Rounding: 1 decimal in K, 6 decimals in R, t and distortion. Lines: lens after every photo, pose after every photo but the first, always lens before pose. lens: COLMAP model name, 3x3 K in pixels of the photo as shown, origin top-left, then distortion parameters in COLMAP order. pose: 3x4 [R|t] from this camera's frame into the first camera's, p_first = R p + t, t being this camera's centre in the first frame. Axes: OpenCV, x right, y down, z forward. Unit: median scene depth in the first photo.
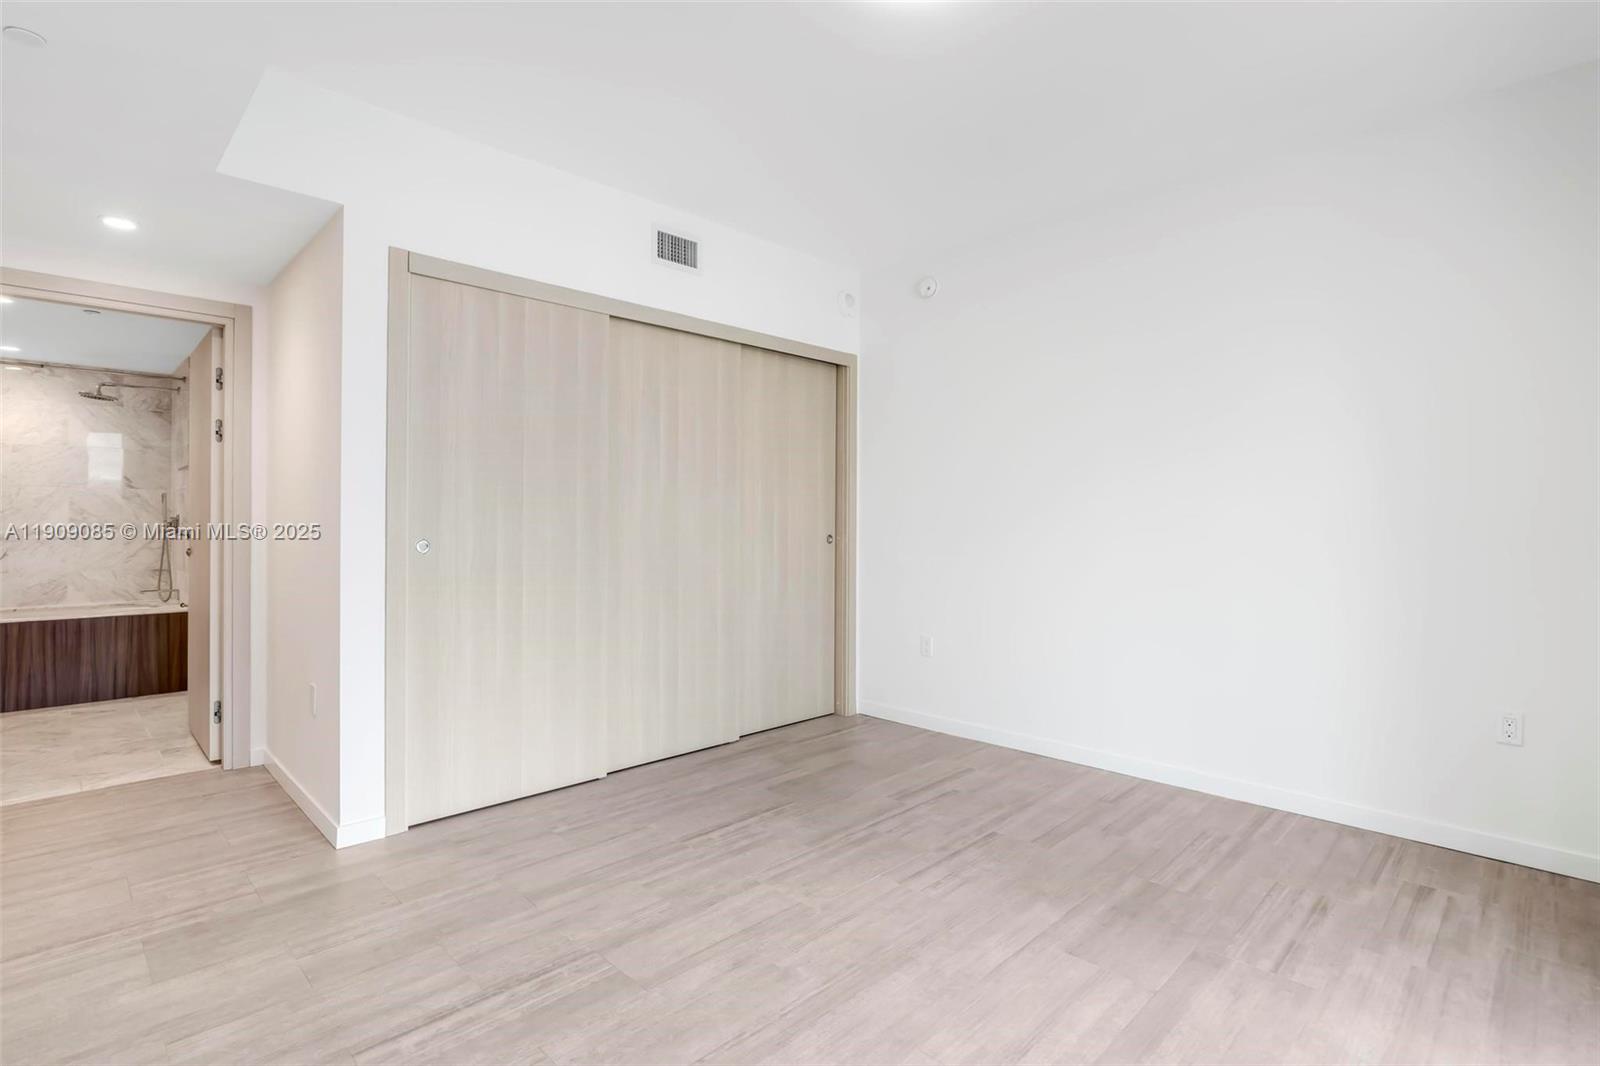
lens RADIAL K [[764.6, 0, 789.8], [0, 764.6, 519.6], [0, 0, 1]] dist [-0.020623, 0.004395]
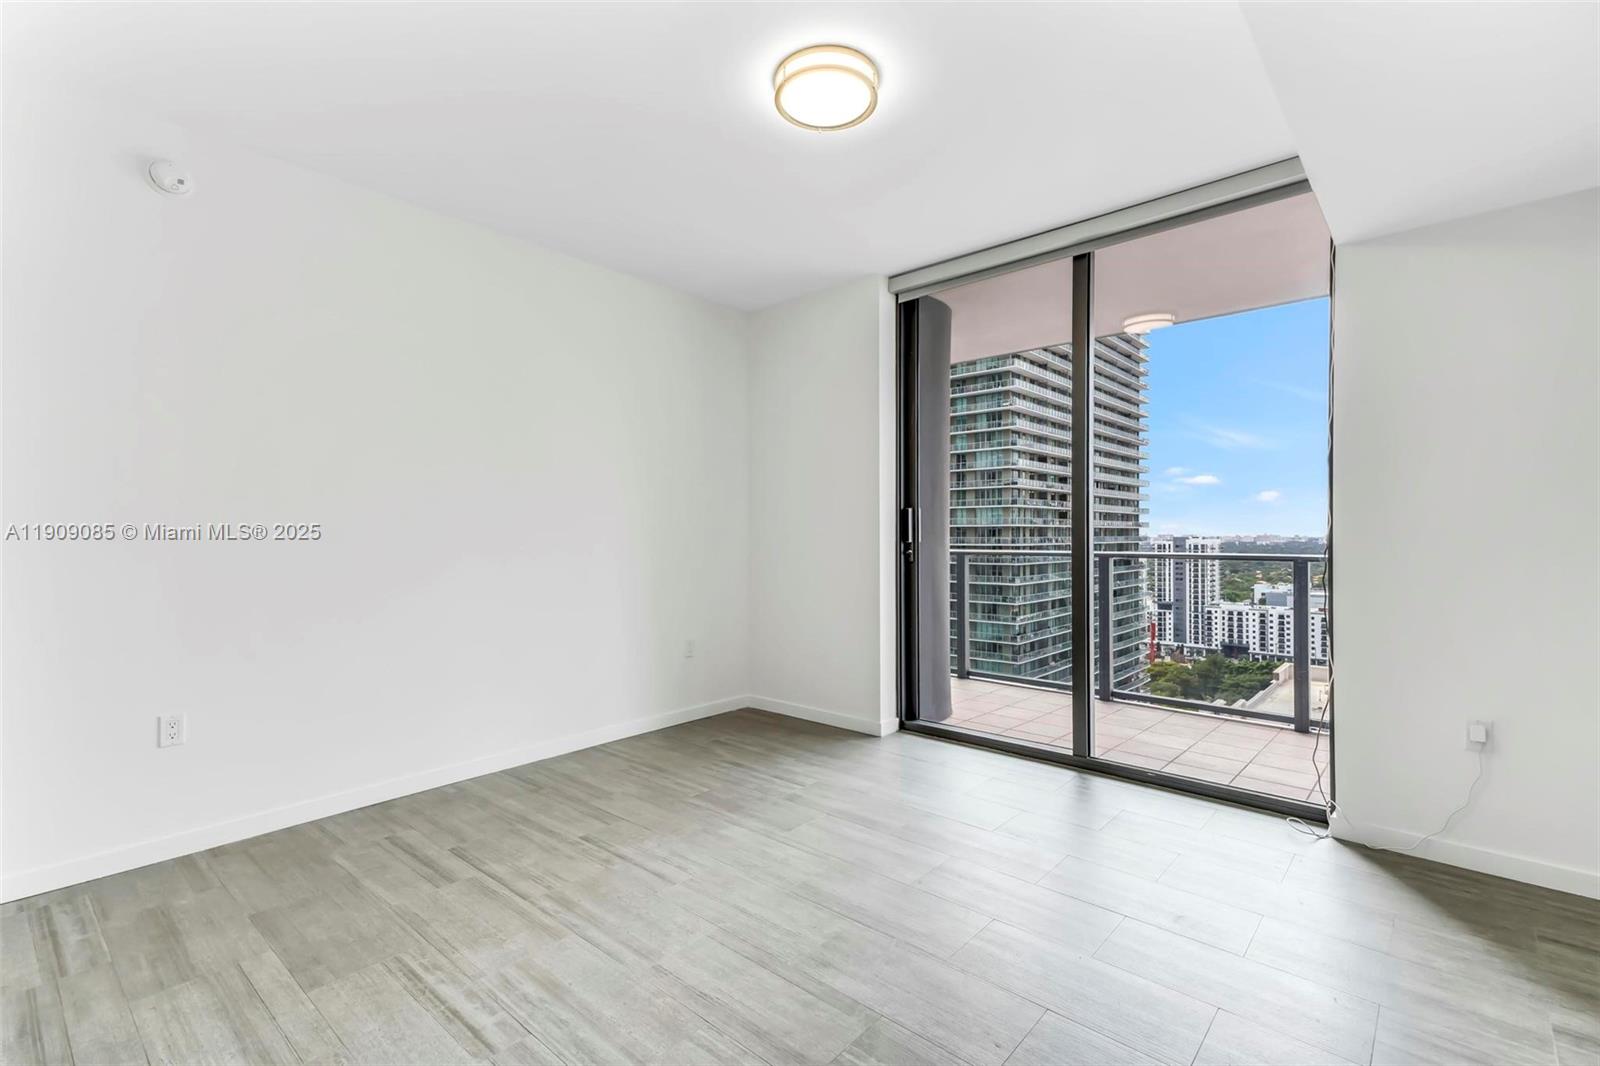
lens RADIAL K [[731.9, 0, 773.2], [0, 731.9, 529.0], [0, 0, 1]] dist [0.054551, -0.009489]
pose [[-0.045680, 0.002749, 0.998952, -0.785836], [0.001225, 0.999996, -0.002696, -0.012166], [-0.998955, 0.001101, -0.045683, 0.798763]]
